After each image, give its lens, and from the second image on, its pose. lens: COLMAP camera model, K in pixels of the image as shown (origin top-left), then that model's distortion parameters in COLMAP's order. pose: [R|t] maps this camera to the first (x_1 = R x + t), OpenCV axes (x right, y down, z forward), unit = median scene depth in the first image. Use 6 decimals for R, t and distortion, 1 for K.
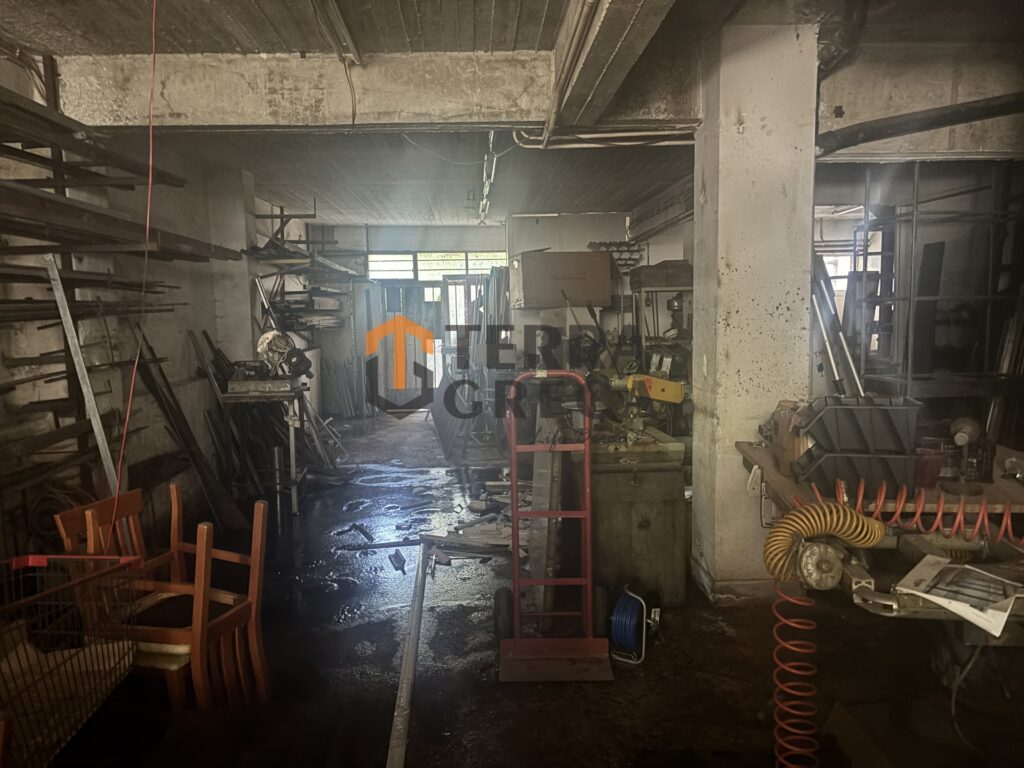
lens RADIAL K [[777.4, 0, 517.1], [0, 777.4, 384.1], [0, 0, 1]] dist [0.006957, -0.013792]
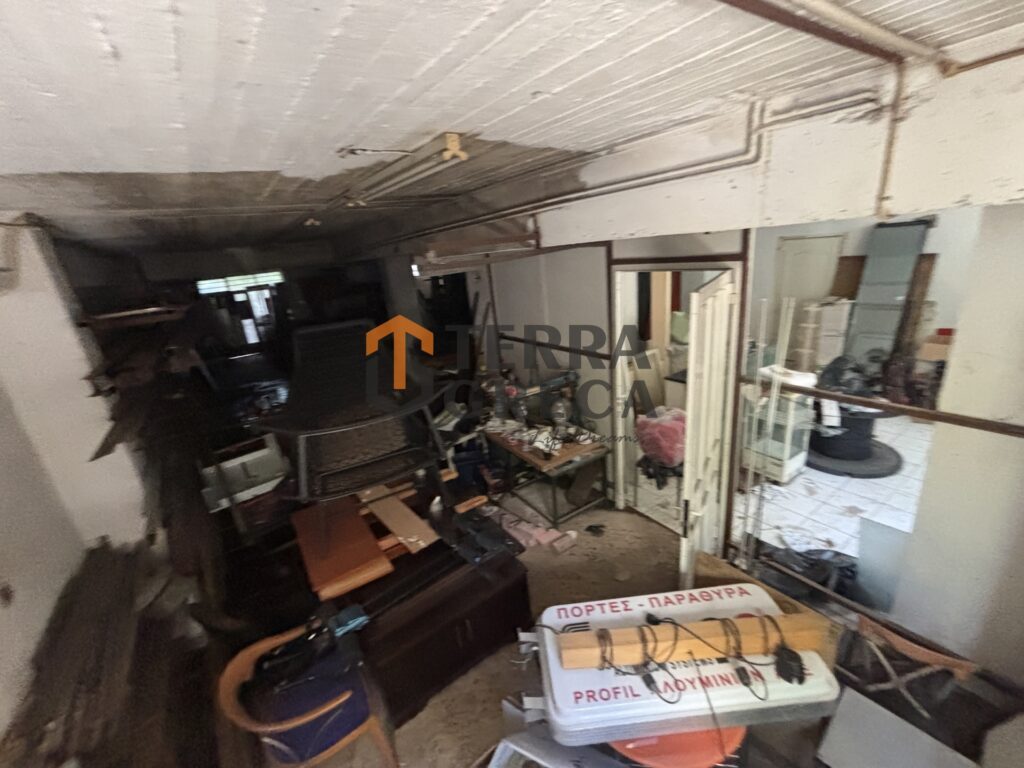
lens RADIAL K [[416.4, 0, 509.1], [0, 416.4, 379.8], [0, 0, 1]] dist [-0.005901, 0.004027]
pose [[0.839338, -0.233205, 0.491047, -0.105465], [0.139942, 0.965557, 0.219356, -0.047782], [-0.525288, -0.115396, 0.843064, -0.310417]]
